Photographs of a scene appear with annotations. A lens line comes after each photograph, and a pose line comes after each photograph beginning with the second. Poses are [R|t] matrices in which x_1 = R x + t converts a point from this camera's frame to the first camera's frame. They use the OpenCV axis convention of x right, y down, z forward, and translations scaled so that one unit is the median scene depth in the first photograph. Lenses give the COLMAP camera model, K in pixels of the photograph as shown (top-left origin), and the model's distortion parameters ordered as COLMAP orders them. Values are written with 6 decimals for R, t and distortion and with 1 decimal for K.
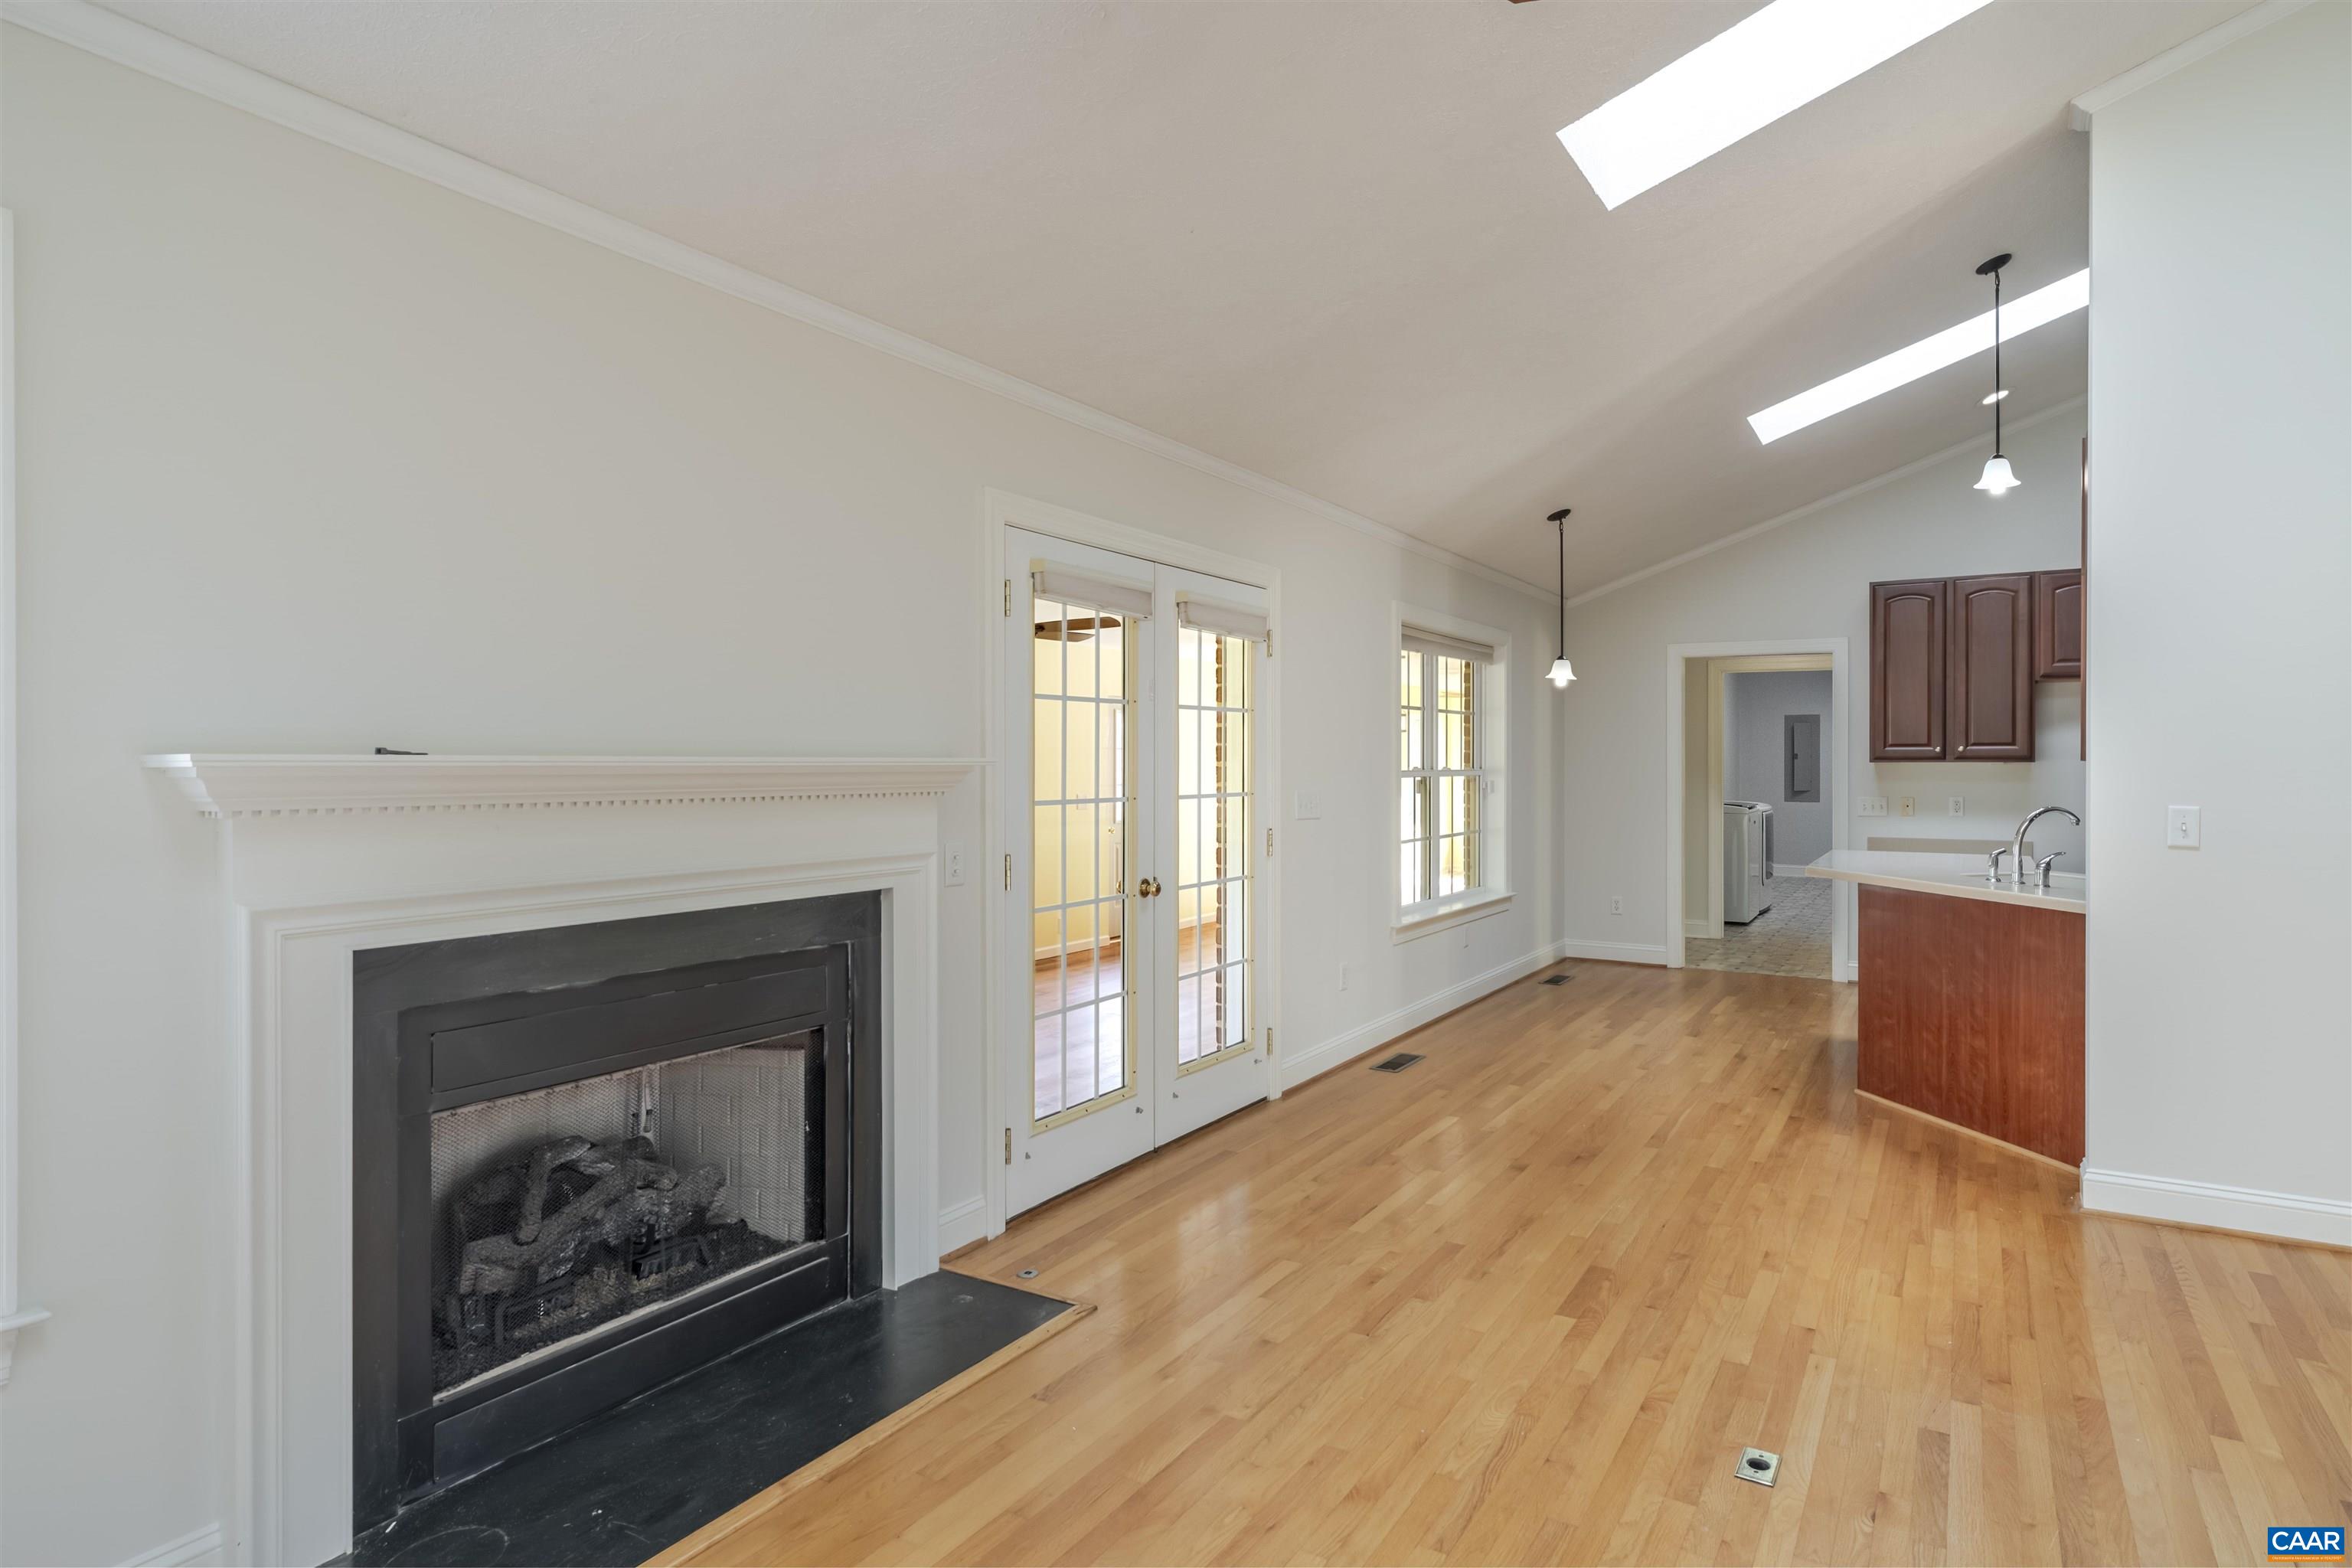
lens RADIAL K [[1225.8, 0, 1263.1], [0, 1225.8, 766.7], [0, 0, 1]] dist [-0.003983, -0.000180]
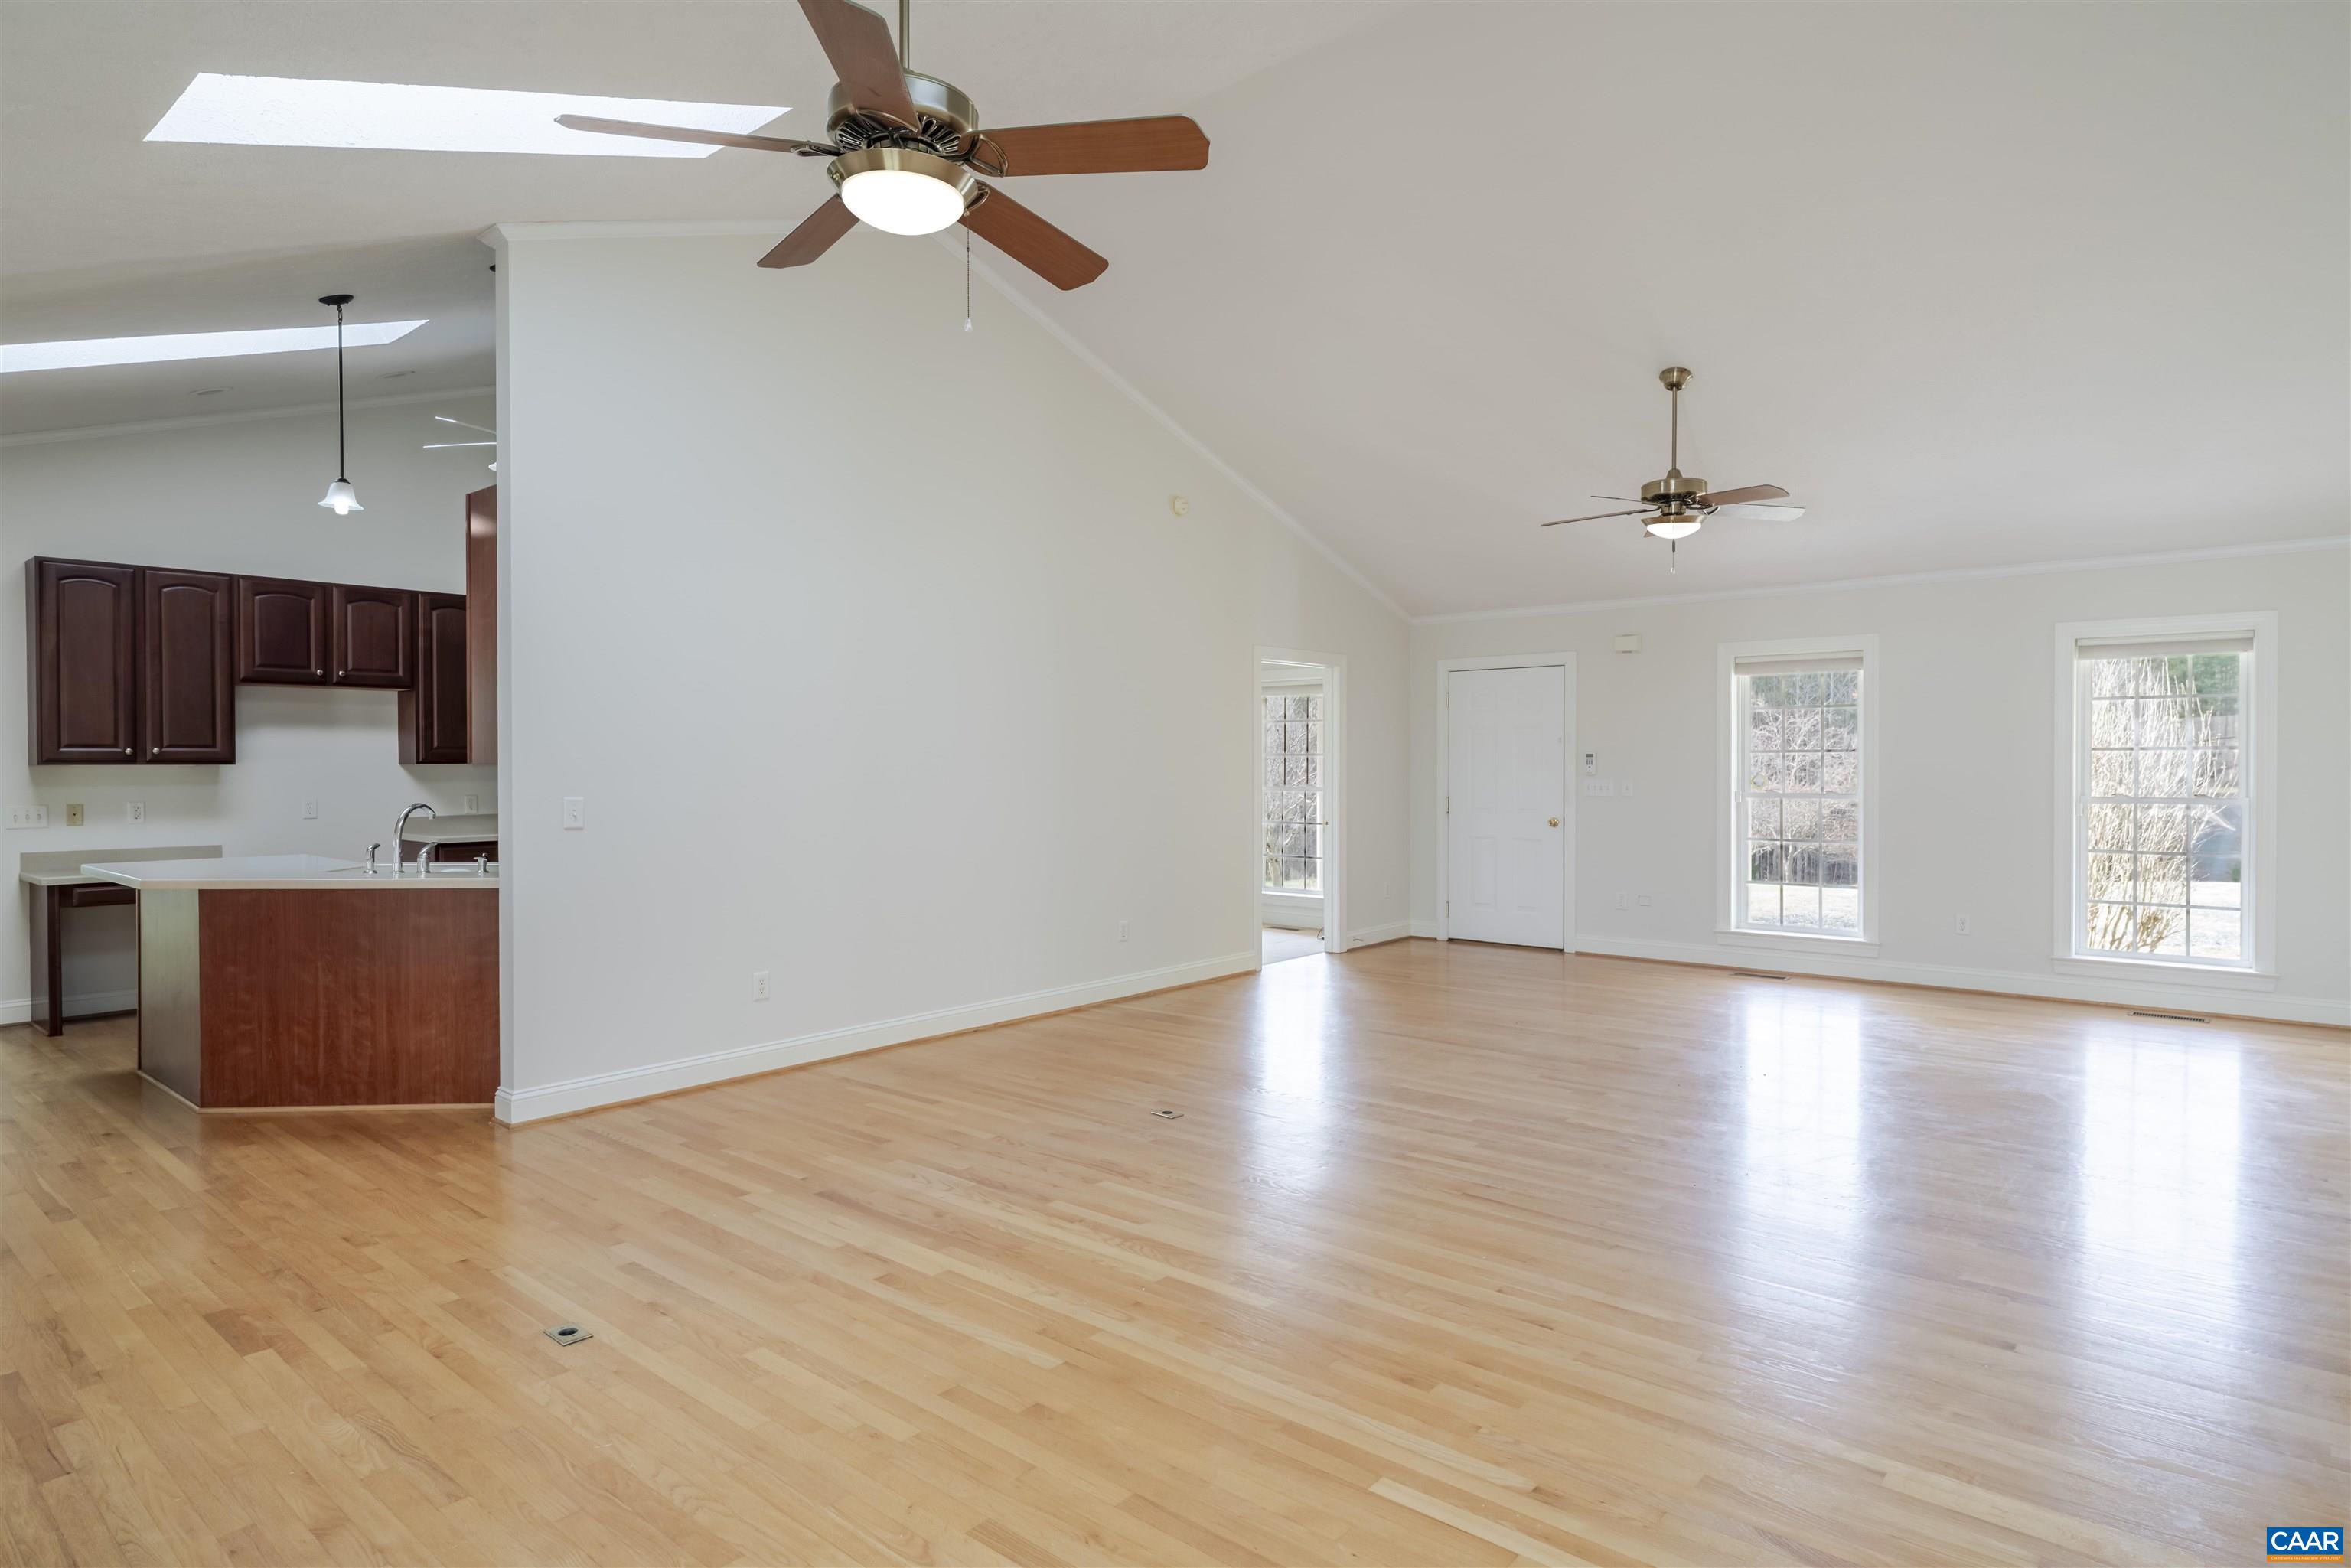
lens RADIAL K [[1272.9, 0, 1166.2], [0, 1272.9, 776.1], [0, 0, 1]] dist [0.003957, -0.004492]
pose [[0.195582, -0.009162, 0.980645, -0.449606], [0.003534, 0.999956, 0.008637, -0.001142], [-0.980681, 0.001776, 0.195606, 0.092853]]
